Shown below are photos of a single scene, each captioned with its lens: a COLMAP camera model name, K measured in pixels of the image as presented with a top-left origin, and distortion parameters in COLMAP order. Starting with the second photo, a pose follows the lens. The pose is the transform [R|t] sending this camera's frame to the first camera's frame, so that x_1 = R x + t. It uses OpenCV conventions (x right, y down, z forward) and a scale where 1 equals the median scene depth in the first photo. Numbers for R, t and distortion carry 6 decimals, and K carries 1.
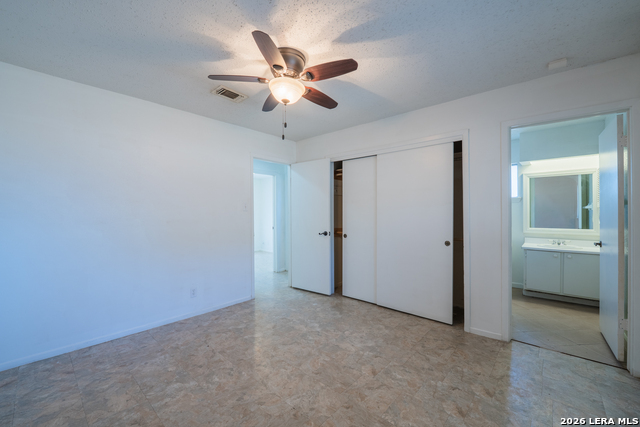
lens RADIAL K [[262.9, 0, 326.7], [0, 262.9, 214.6], [0, 0, 1]] dist [-0.009881, -0.001017]
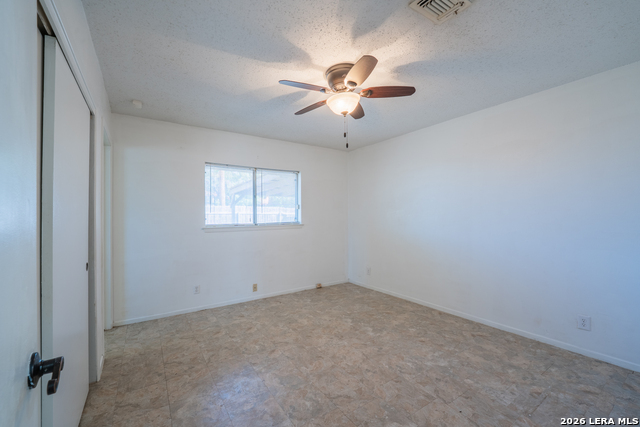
lens RADIAL K [[262.9, 0, 320.4], [0, 262.9, 213.5], [0, 0, 1]] dist [-0.009881, -0.001017]
pose [[-0.963489, 0.010651, 0.267536, -0.339856], [0.009921, 0.999942, -0.004083, -0.007708], [-0.267564, -0.001280, -0.963539, 2.036038]]
